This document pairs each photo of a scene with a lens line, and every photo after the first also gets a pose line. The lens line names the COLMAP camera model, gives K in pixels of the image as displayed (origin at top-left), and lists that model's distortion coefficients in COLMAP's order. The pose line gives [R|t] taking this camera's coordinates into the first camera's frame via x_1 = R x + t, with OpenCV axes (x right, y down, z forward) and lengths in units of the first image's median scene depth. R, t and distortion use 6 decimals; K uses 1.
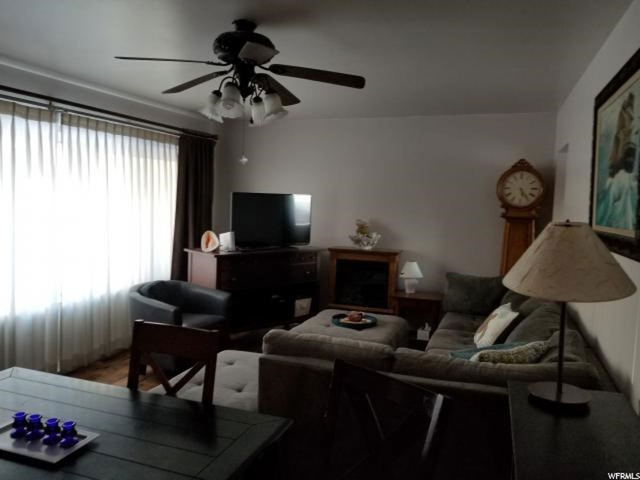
lens RADIAL K [[514.2, 0, 317.0], [0, 514.2, 238.6], [0, 0, 1]] dist [0.002147, -0.000883]
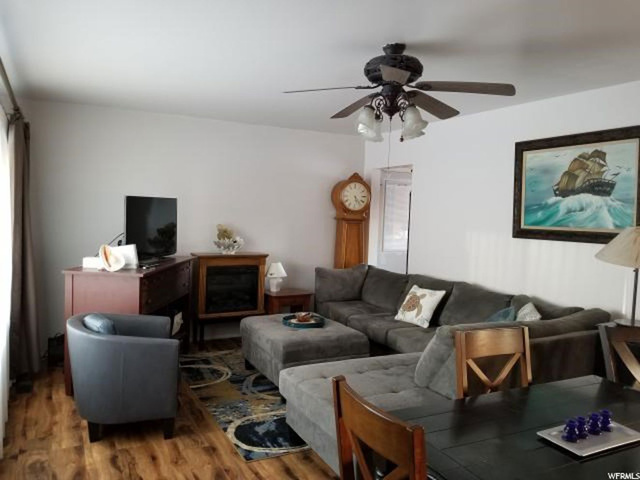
lens RADIAL K [[514.2, 0, 317.0], [0, 514.2, 238.6], [0, 0, 1]] dist [0.002147, -0.000883]
pose [[0.686346, -0.048321, 0.725668, -0.572432], [0.043737, 0.998727, 0.025136, -0.029889], [-0.725958, 0.014487, 0.687586, 0.211276]]
